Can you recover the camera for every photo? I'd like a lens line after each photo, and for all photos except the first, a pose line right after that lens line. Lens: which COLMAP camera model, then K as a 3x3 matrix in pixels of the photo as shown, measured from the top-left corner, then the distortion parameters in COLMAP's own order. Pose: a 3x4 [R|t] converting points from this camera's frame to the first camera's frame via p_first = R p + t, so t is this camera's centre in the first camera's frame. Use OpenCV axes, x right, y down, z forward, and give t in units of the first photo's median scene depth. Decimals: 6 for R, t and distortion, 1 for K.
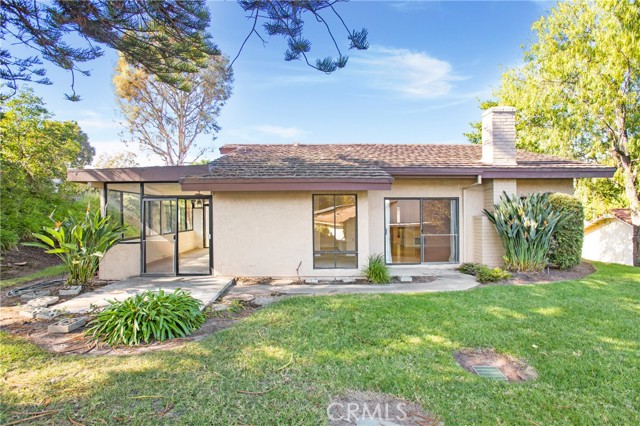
lens RADIAL K [[286.5, 0, 316.0], [0, 286.5, 212.3], [0, 0, 1]] dist [-0.016475, 0.000493]
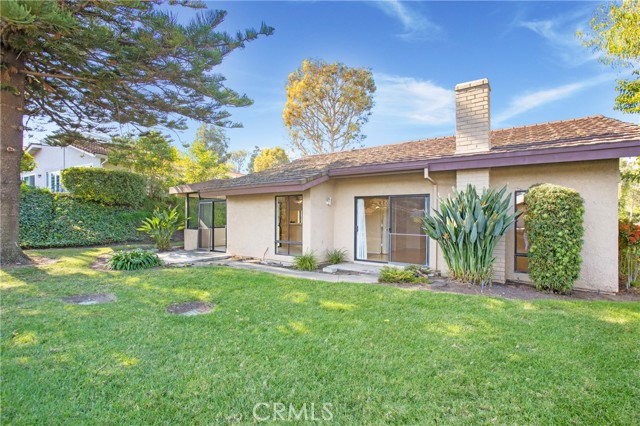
lens RADIAL K [[286.5, 0, 317.1], [0, 286.5, 216.1], [0, 0, 1]] dist [-0.016475, 0.000493]
pose [[0.797733, 0.010450, -0.602920, 0.896541], [-0.007781, 0.999945, 0.007037, 0.015711], [0.602961, -0.000922, 0.797770, 0.088598]]
